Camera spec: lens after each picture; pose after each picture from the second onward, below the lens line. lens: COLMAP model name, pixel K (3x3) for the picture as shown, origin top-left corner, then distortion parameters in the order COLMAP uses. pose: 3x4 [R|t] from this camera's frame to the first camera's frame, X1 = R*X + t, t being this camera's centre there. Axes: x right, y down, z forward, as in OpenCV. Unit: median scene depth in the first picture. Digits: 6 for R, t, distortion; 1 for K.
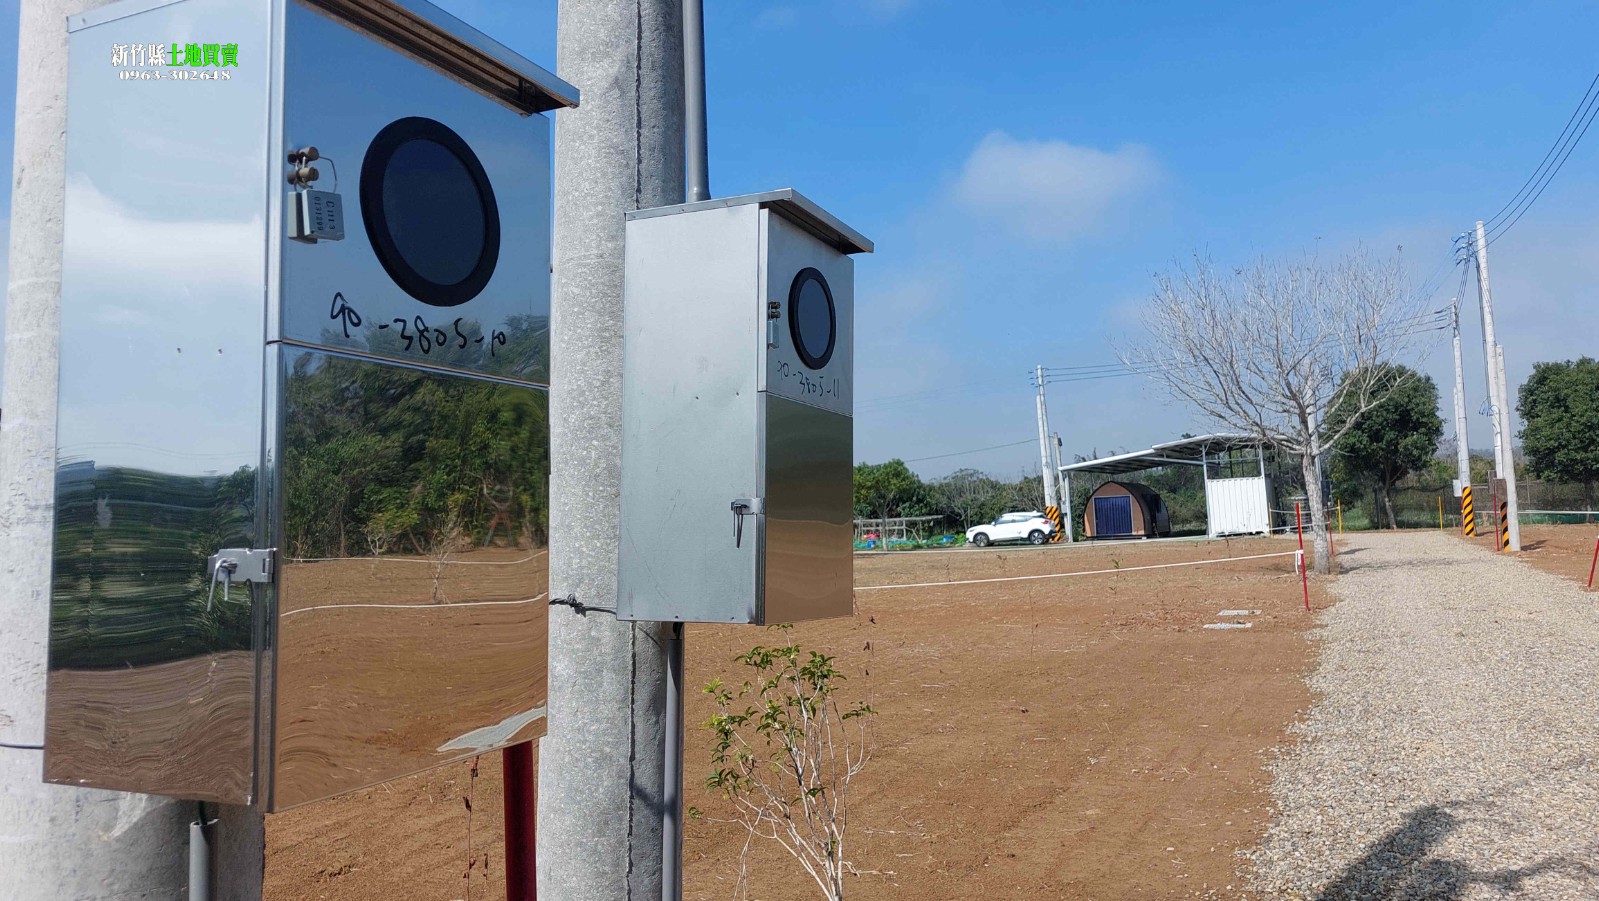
lens RADIAL K [[1219.2, 0, 811.7], [0, 1219.2, 459.0], [0, 0, 1]] dist [0.119704, -0.007679]
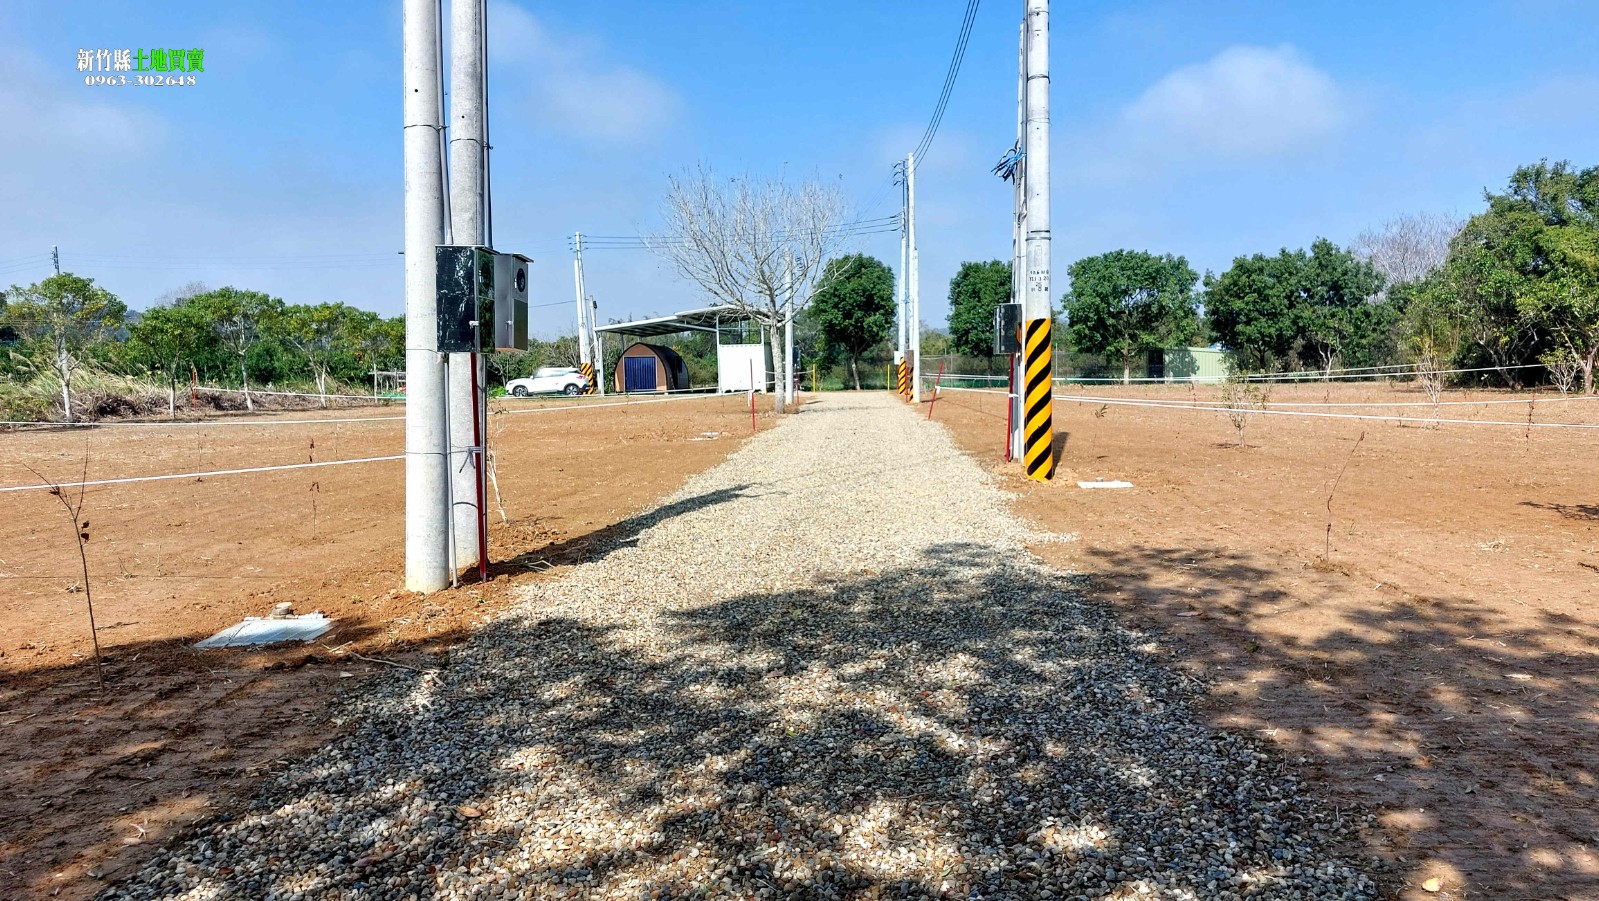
lens RADIAL K [[1219.2, 0, 811.7], [0, 1219.2, 459.0], [0, 0, 1]] dist [0.119704, -0.007679]
pose [[0.930404, 0.005821, 0.366491, -0.019482], [-0.047165, 0.993463, 0.103956, 0.000104], [-0.363490, -0.114006, 0.924596, -0.106906]]
